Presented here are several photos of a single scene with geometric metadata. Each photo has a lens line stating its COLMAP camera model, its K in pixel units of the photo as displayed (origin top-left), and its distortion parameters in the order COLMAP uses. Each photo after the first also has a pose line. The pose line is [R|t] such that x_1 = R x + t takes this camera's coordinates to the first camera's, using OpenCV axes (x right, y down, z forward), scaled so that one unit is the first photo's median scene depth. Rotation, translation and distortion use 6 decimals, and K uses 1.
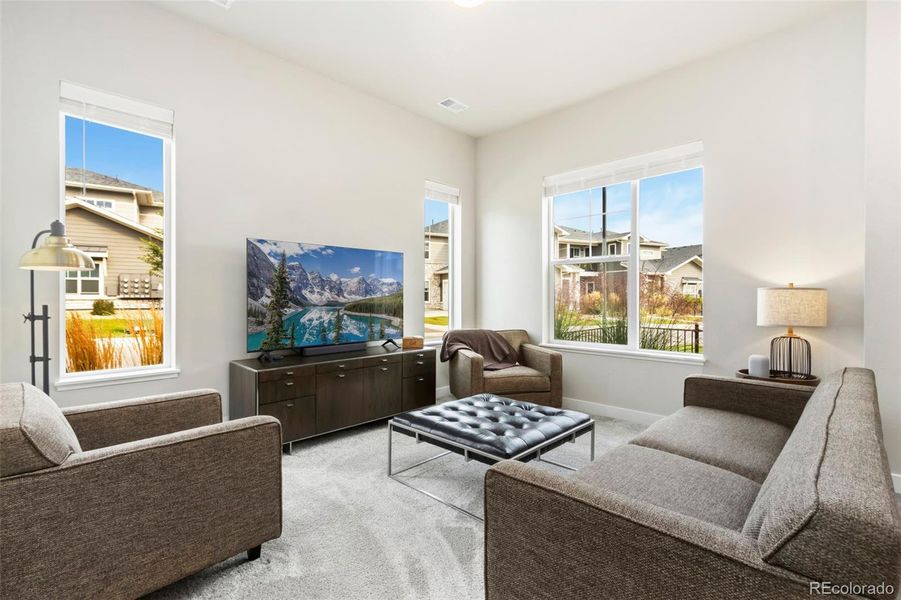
lens RADIAL K [[425.1, 0, 432.5], [0, 425.1, 294.9], [0, 0, 1]] dist [-0.000167, -0.001209]
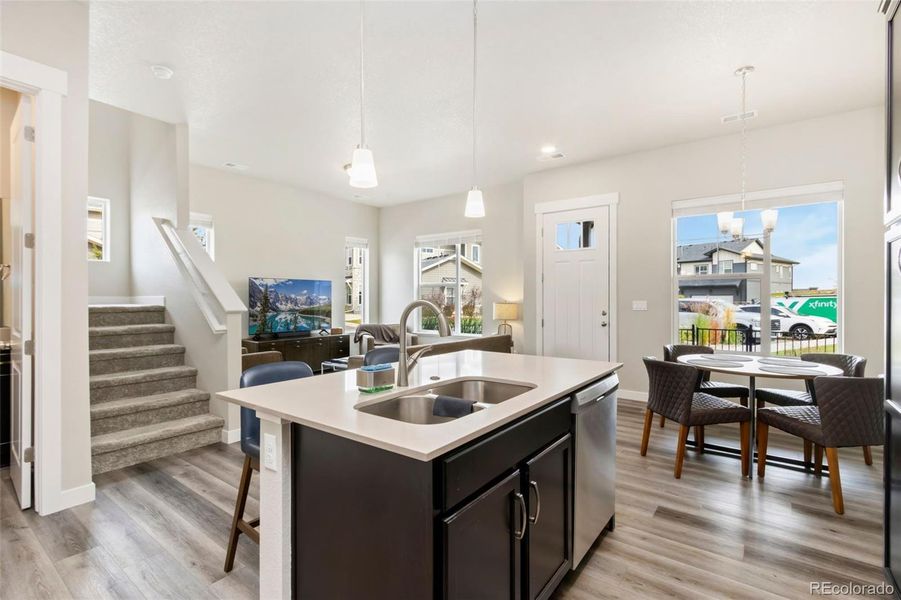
lens RADIAL K [[425.1, 0, 439.0], [0, 425.1, 300.9], [0, 0, 1]] dist [-0.000167, -0.001209]
pose [[0.988840, -0.001560, 0.148973, 0.126824], [0.000421, 0.999970, 0.007680, -0.034191], [-0.148980, -0.007531, 0.988812, -0.951613]]
